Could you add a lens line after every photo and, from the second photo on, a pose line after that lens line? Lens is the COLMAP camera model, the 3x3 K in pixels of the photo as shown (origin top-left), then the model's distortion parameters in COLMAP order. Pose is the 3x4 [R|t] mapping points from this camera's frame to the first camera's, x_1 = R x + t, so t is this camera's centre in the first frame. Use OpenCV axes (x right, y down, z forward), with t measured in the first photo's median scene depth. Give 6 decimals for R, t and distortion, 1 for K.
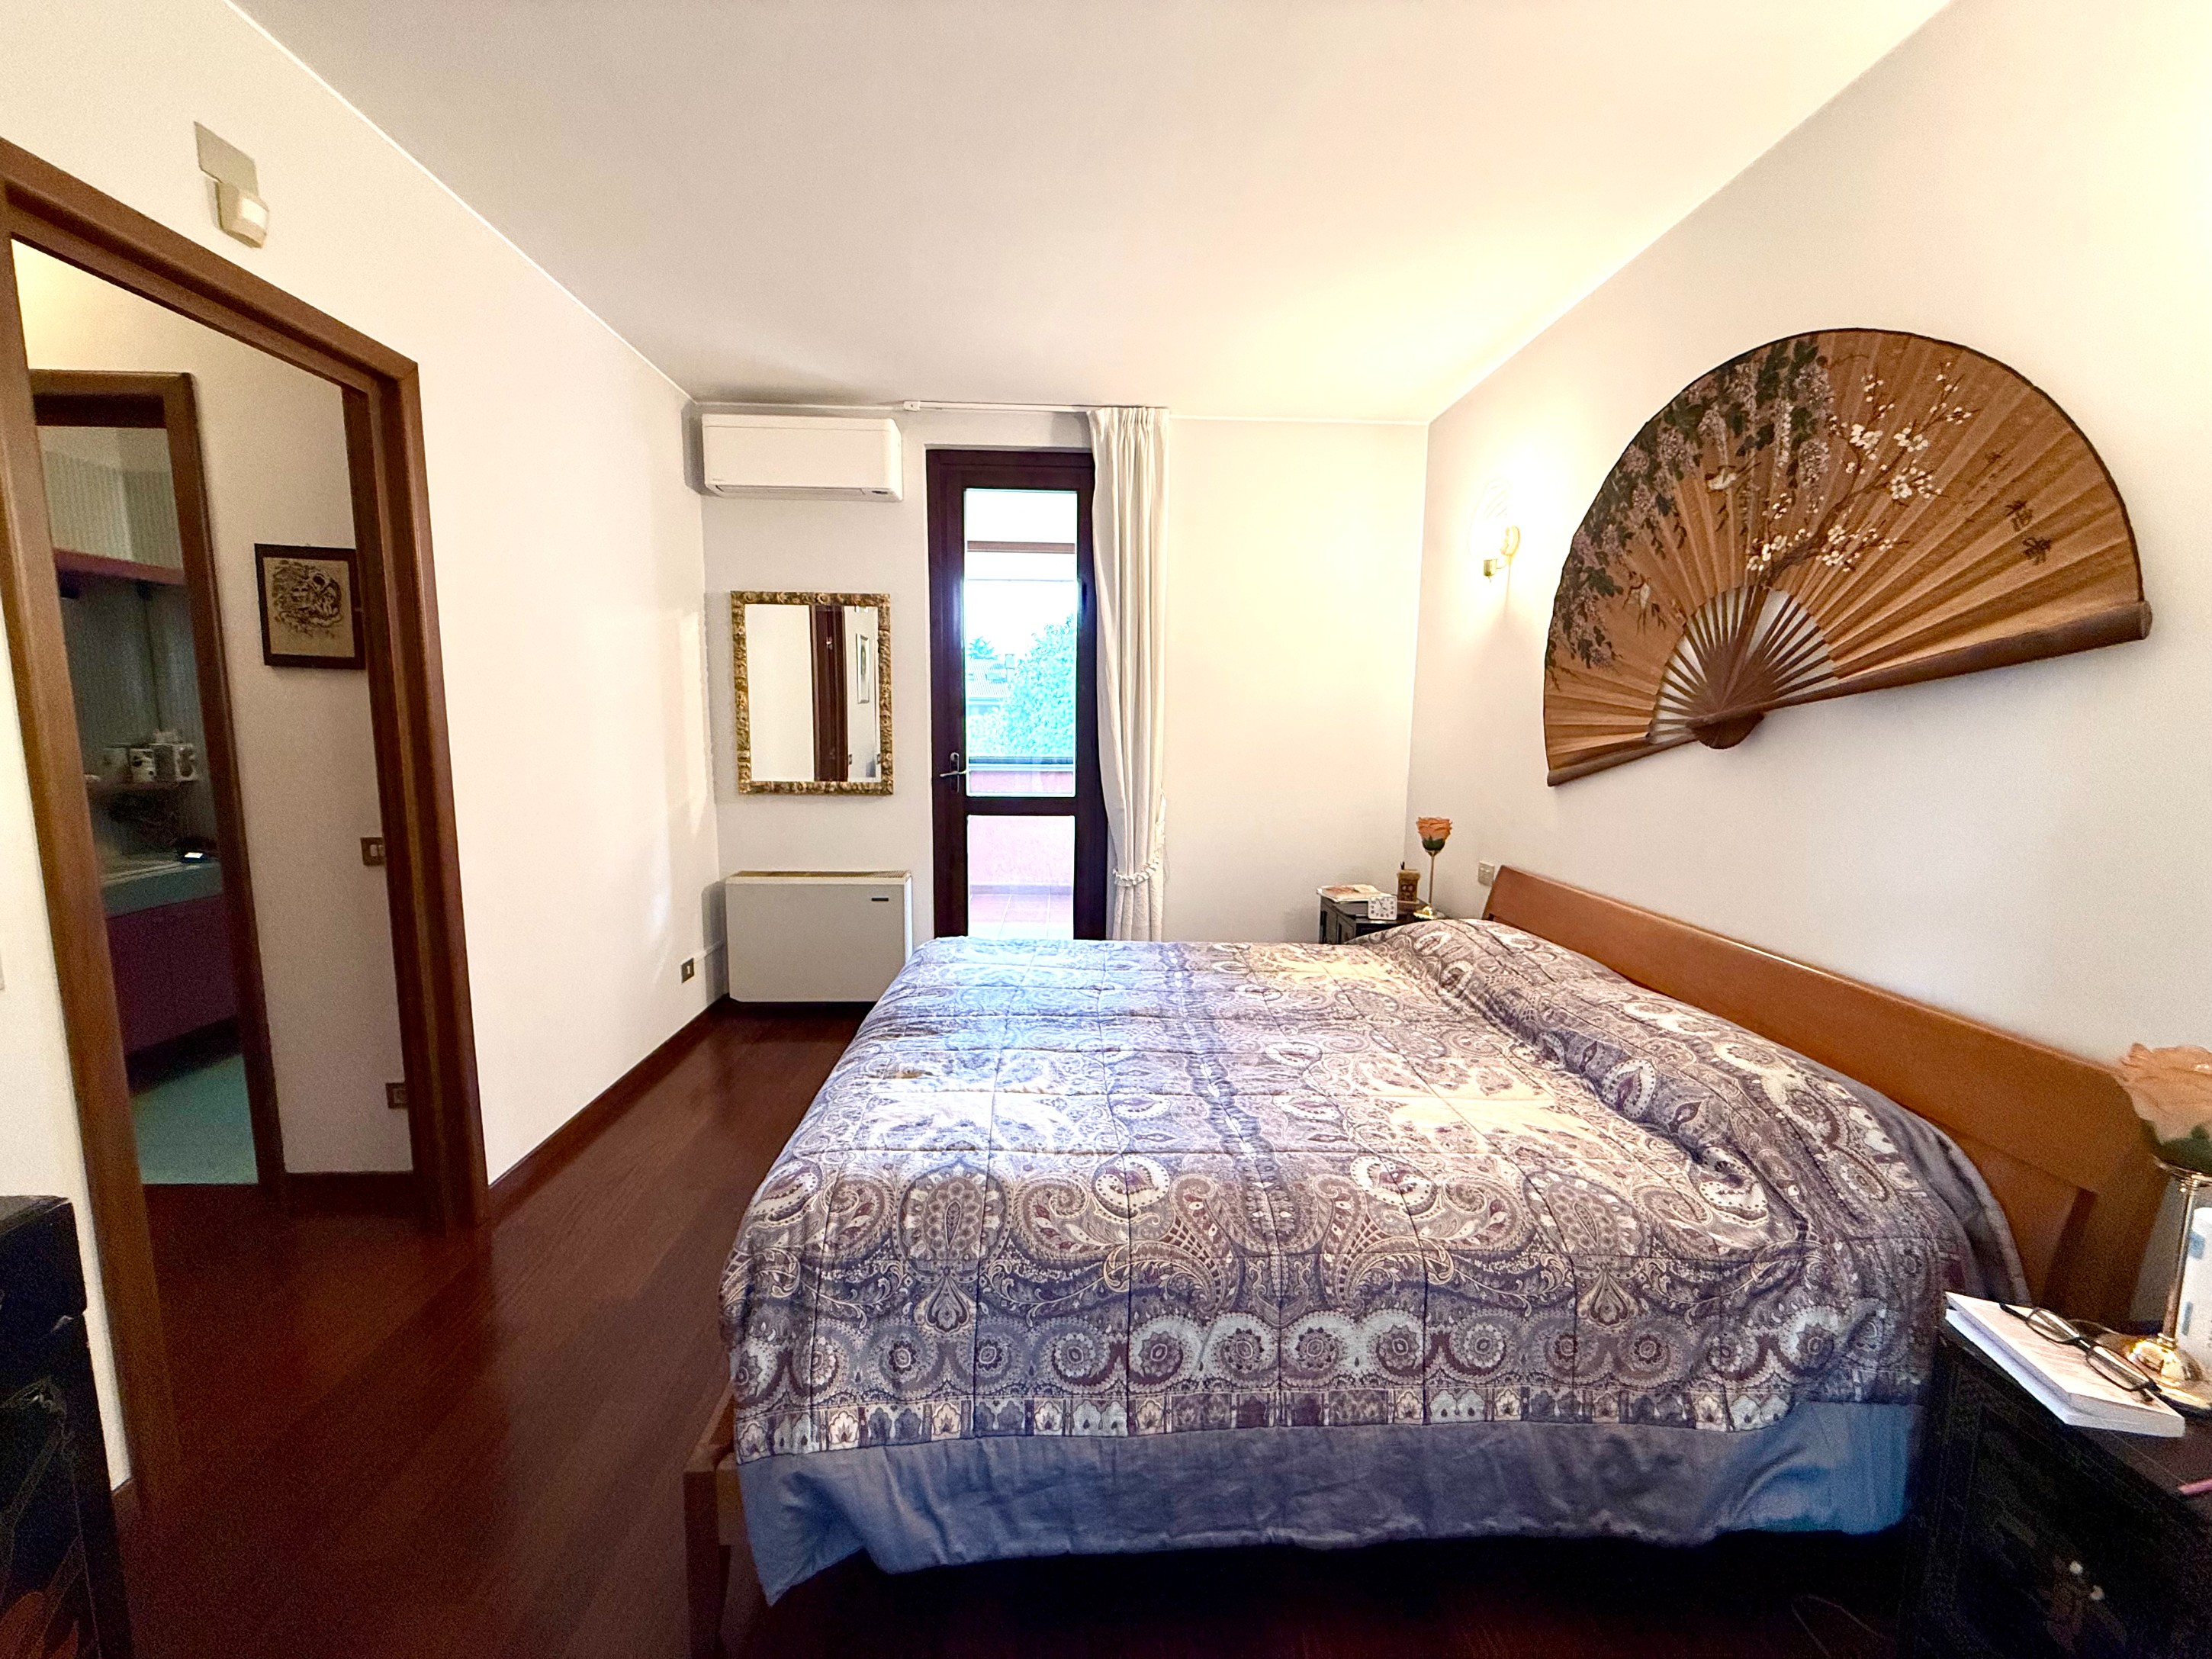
lens RADIAL K [[882.7, 0, 1101.3], [0, 882.7, 826.7], [0, 0, 1]] dist [-0.000799, 0.000529]
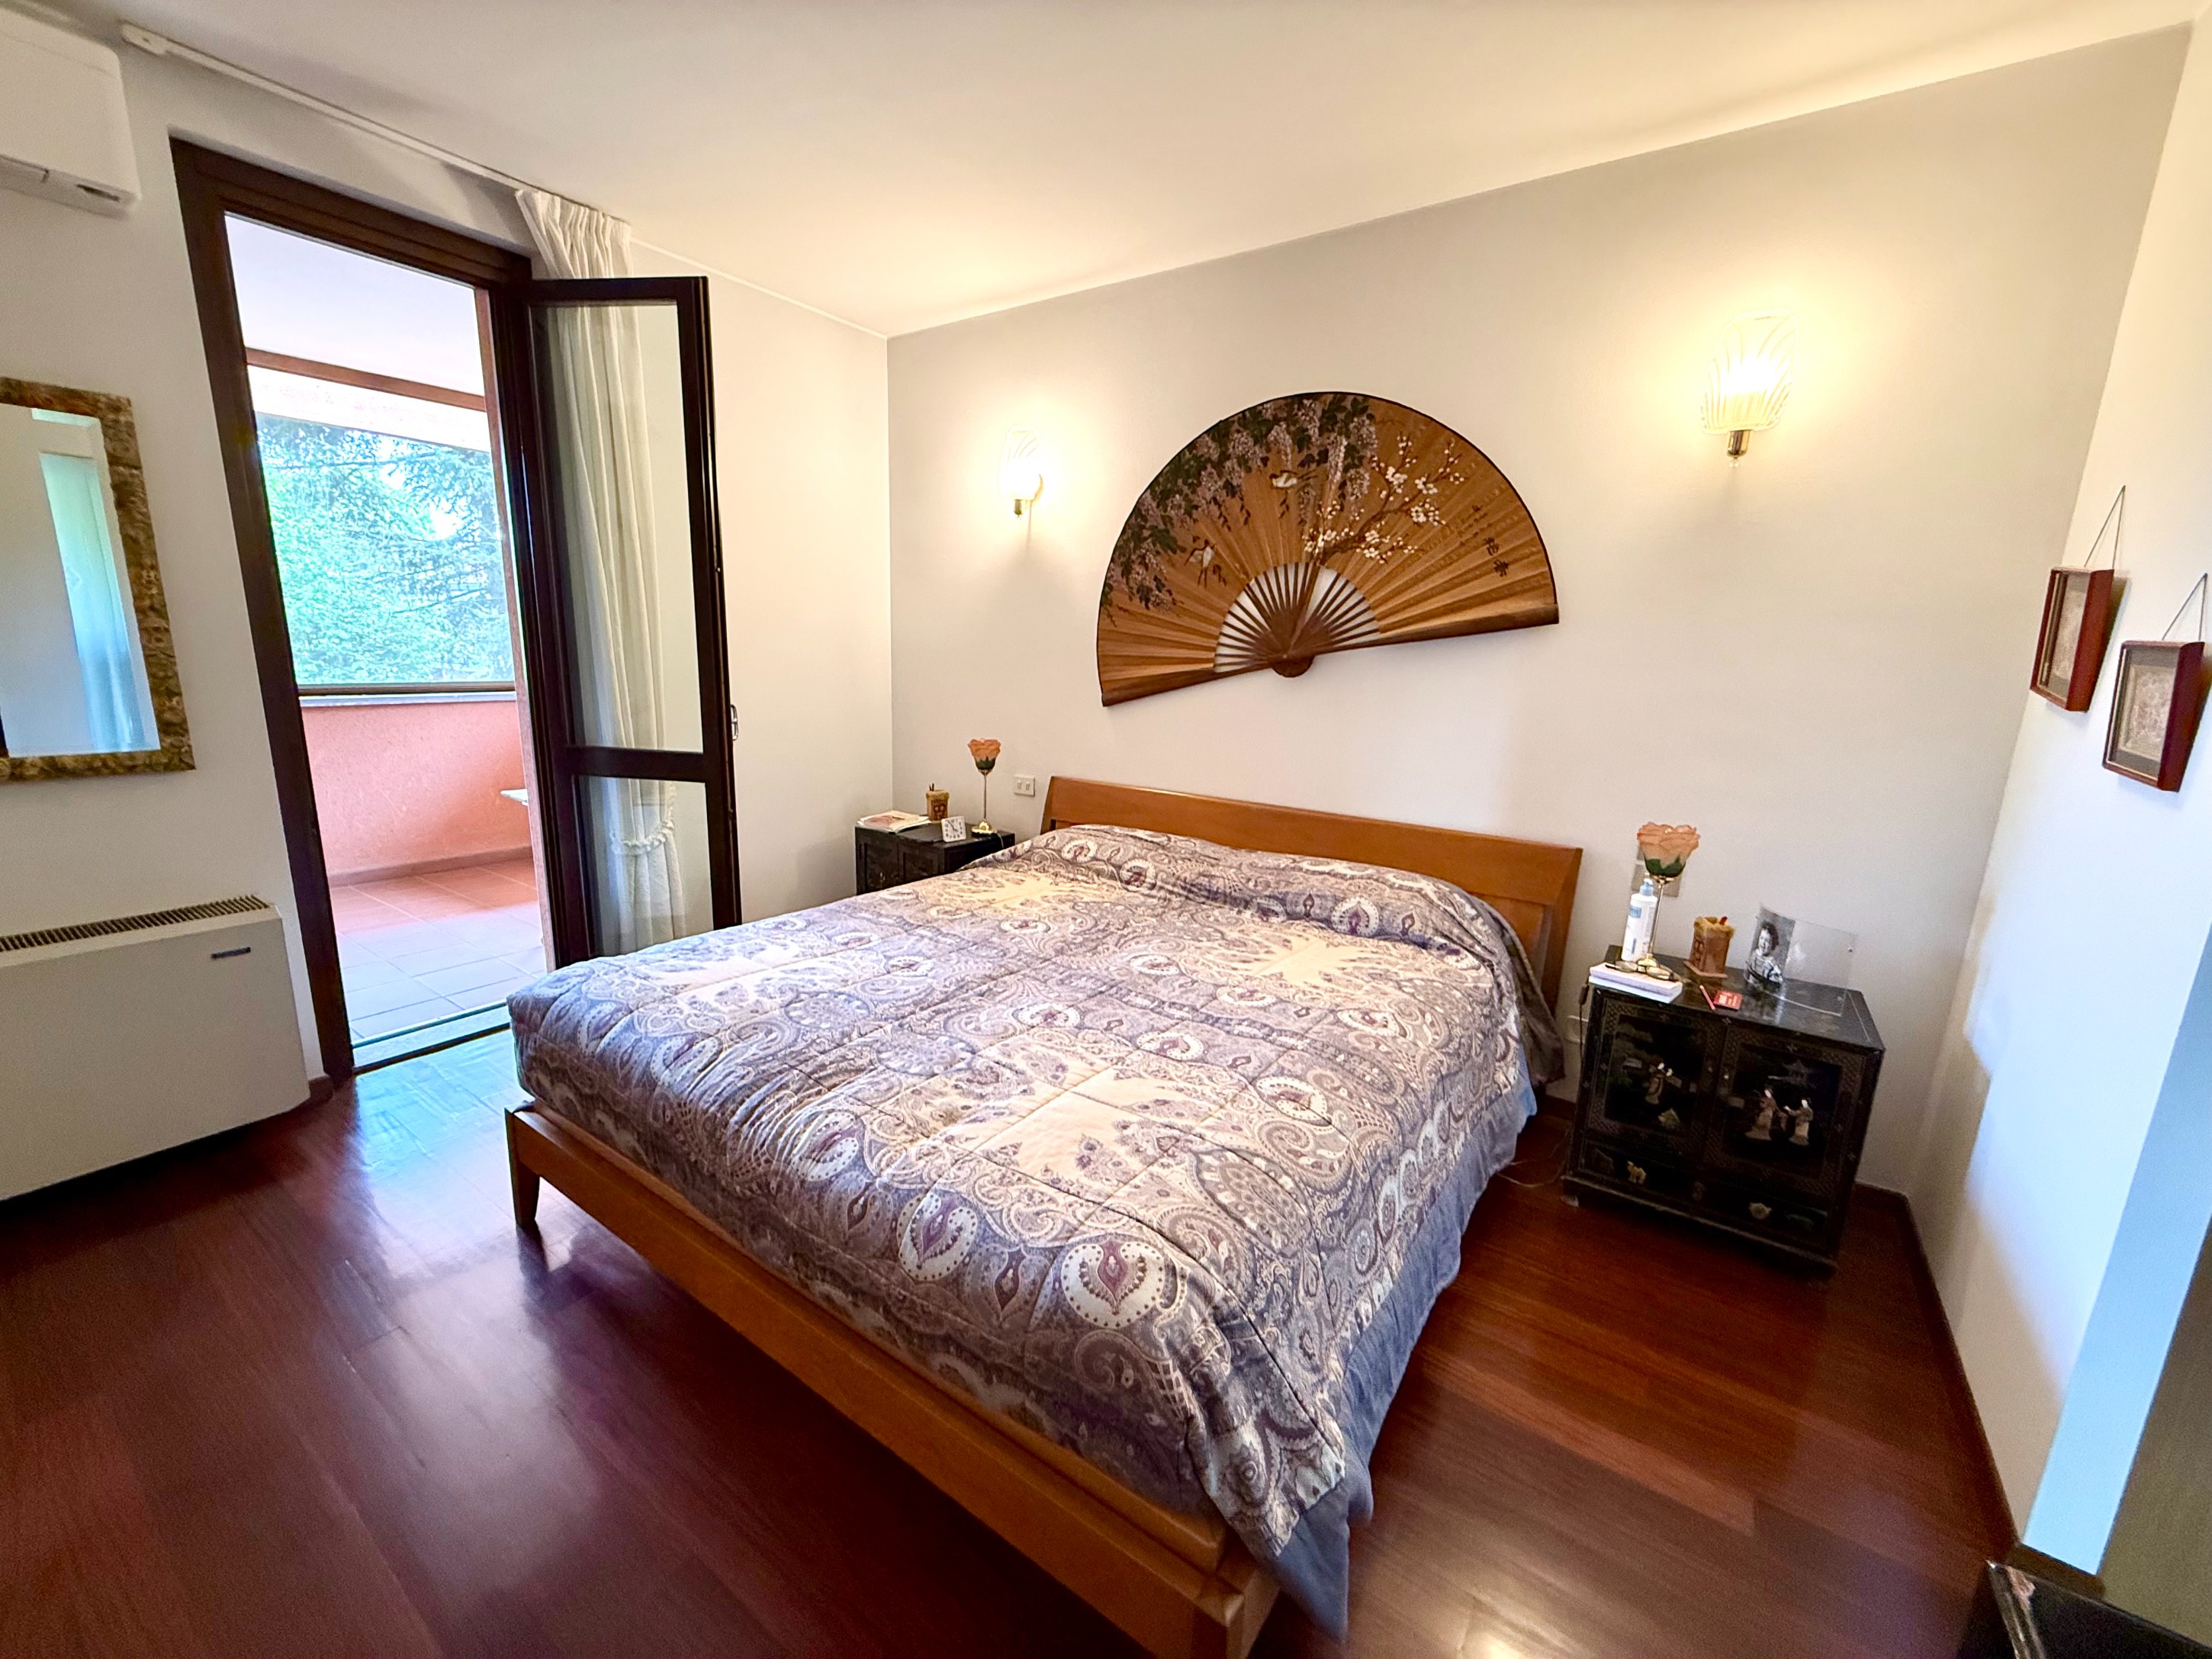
lens RADIAL K [[882.7, 0, 1100.1], [0, 882.7, 828.3], [0, 0, 1]] dist [-0.000799, 0.000529]
pose [[0.607620, -0.155582, 0.778840, -0.651833], [0.073260, 0.987424, 0.140094, -0.072048], [-0.790842, -0.028066, 0.611376, 0.377303]]
